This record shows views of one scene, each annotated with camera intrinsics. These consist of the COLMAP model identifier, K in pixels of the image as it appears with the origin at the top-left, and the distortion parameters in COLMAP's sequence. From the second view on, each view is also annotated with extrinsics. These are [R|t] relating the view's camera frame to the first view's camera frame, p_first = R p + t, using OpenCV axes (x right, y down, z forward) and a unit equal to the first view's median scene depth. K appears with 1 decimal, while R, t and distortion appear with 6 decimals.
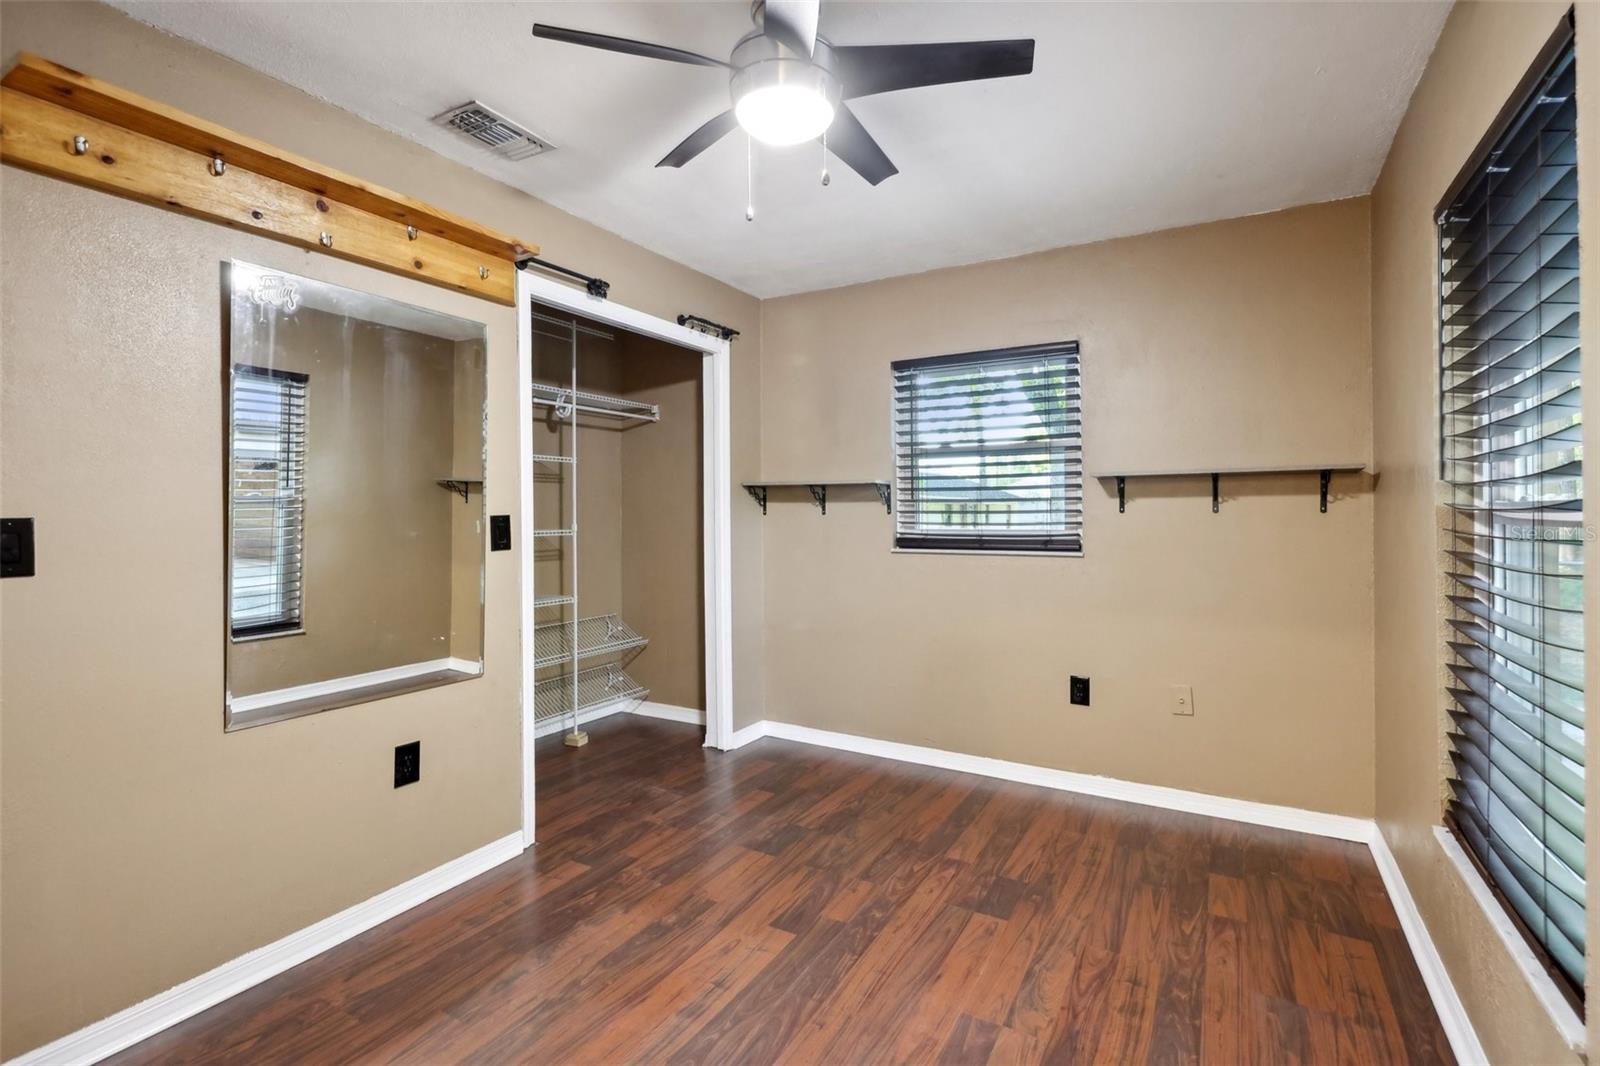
lens RADIAL K [[746.3, 0, 797.0], [0, 746.3, 524.4], [0, 0, 1]] dist [0.011871, -0.000836]
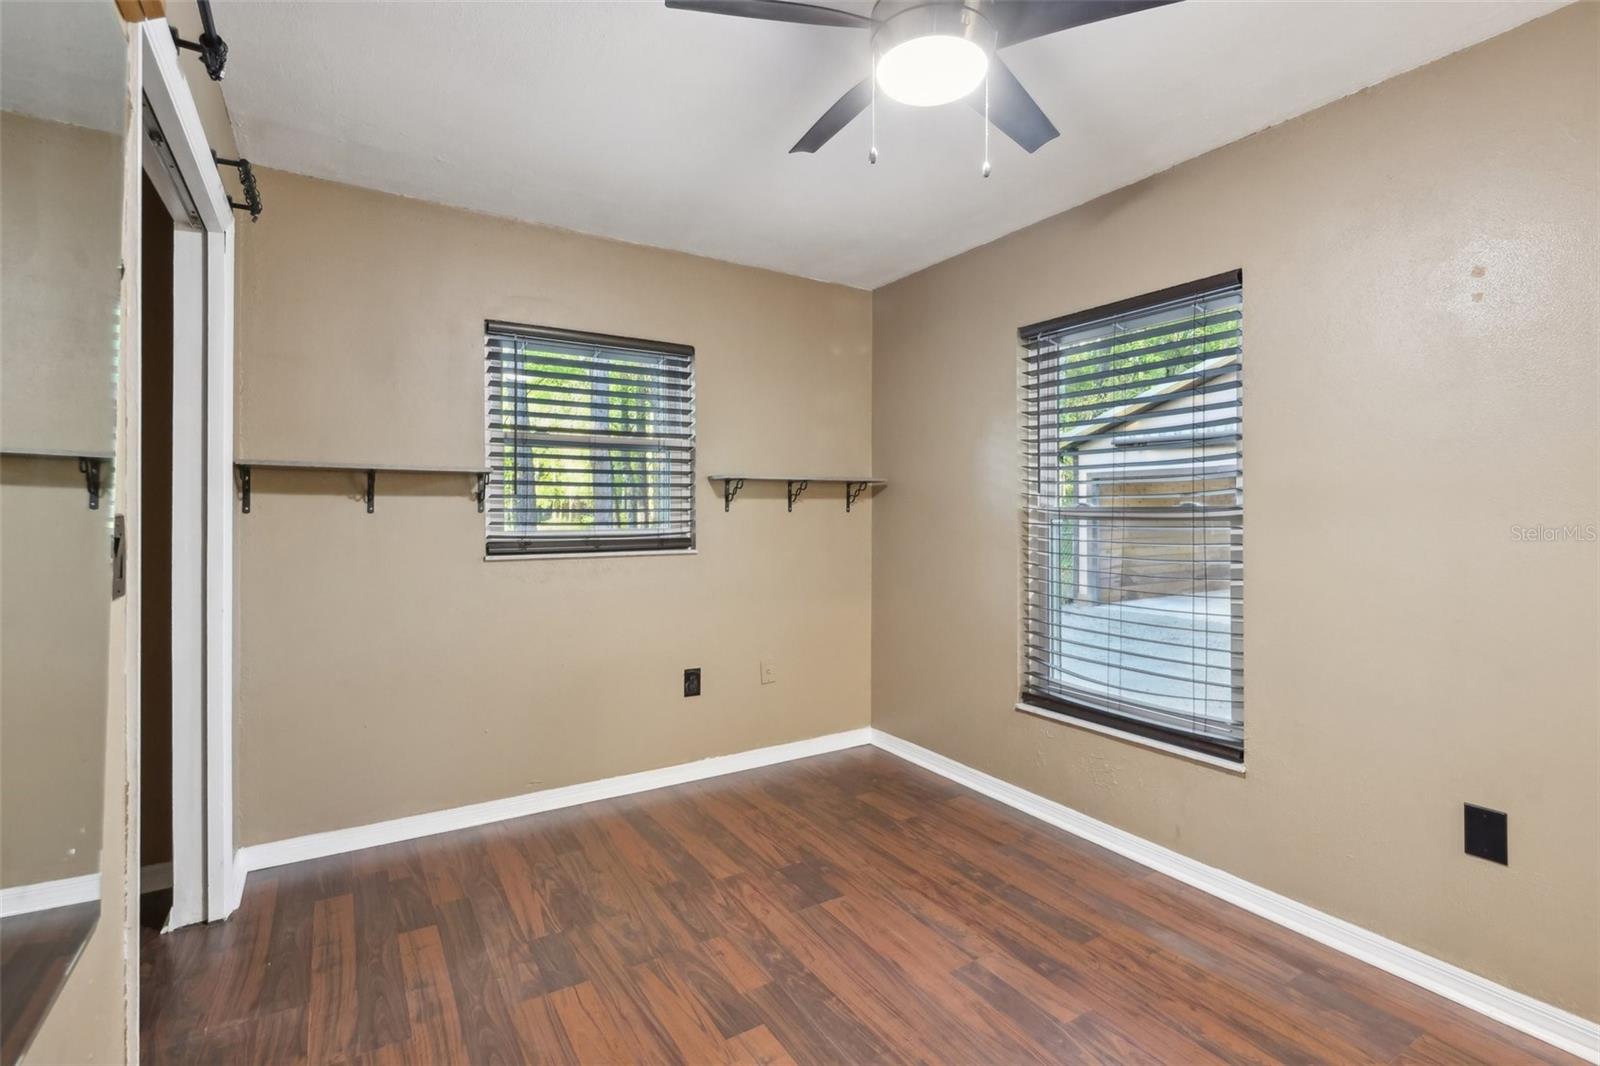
lens RADIAL K [[746.3, 0, 799.8], [0, 746.3, 515.8], [0, 0, 1]] dist [0.011871, -0.000836]
pose [[0.465780, -0.004015, 0.884892, -0.615862], [0.010904, 0.999940, -0.001203, -0.008409], [-0.884834, 0.010209, 0.465795, 0.498692]]
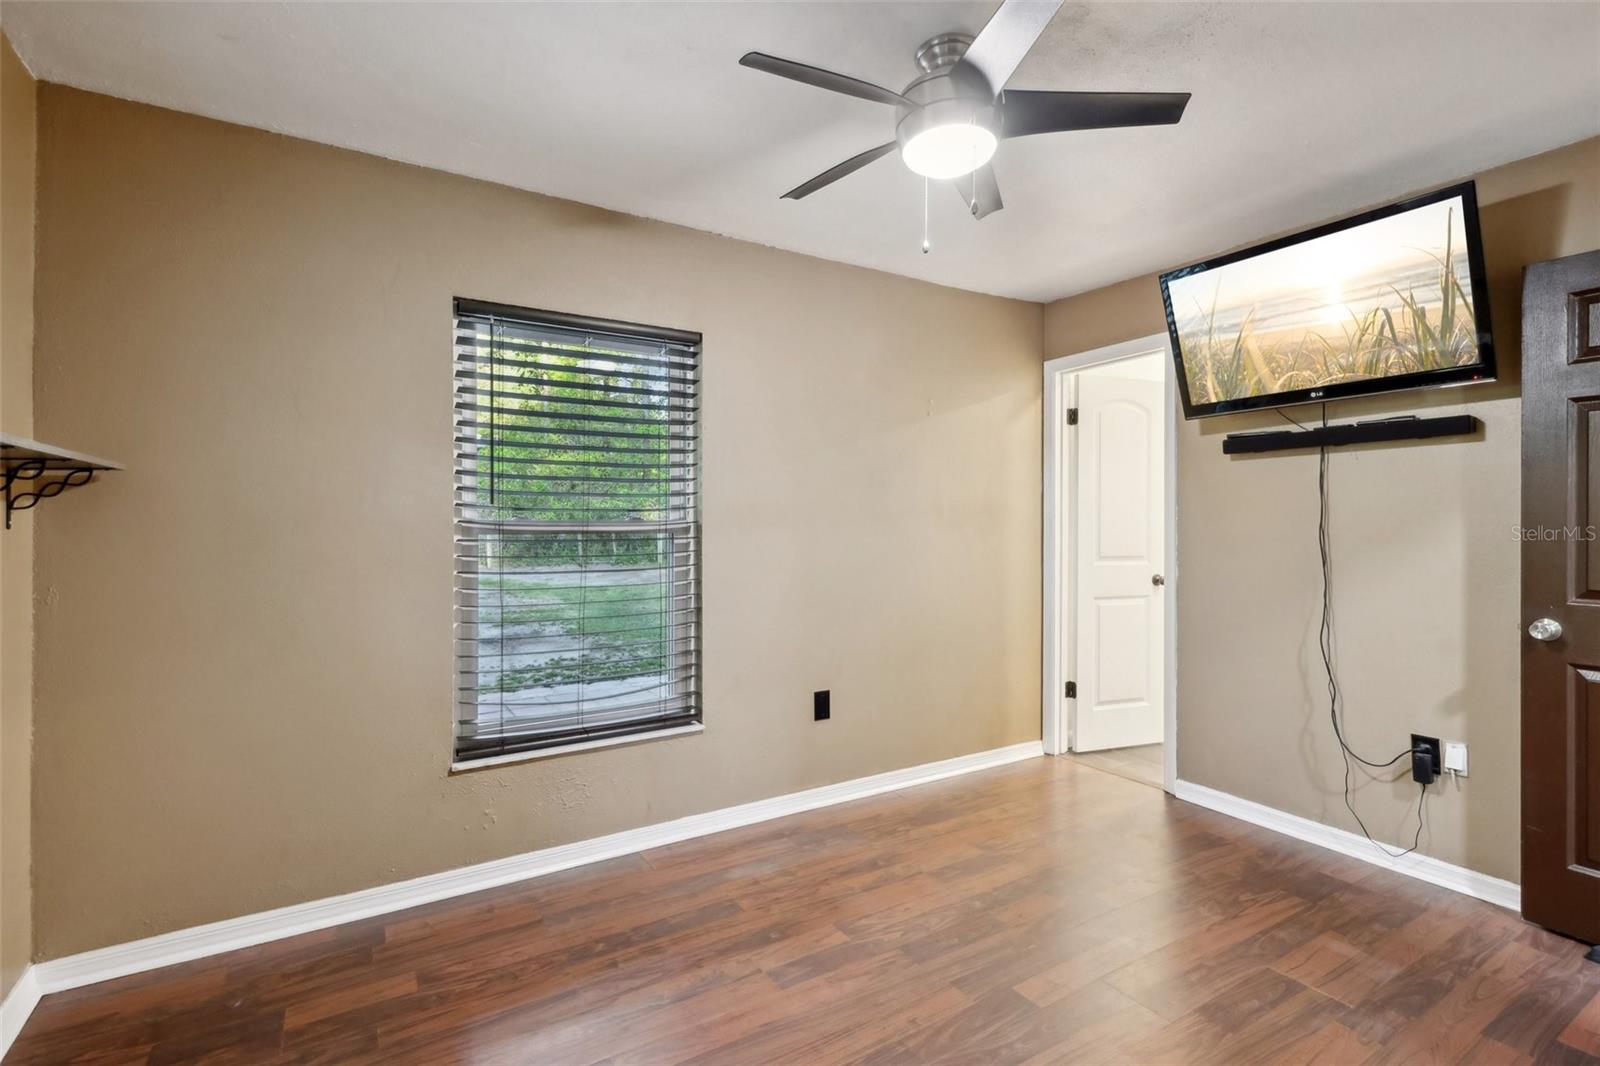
lens RADIAL K [[746.3, 0, 802.1], [0, 746.3, 527.8], [0, 0, 1]] dist [0.011871, -0.000836]
pose [[-0.883760, -0.001401, 0.467938, -0.226424], [0.009188, 0.999751, 0.020347, -0.026021], [-0.467850, 0.022281, -0.883527, 1.413860]]
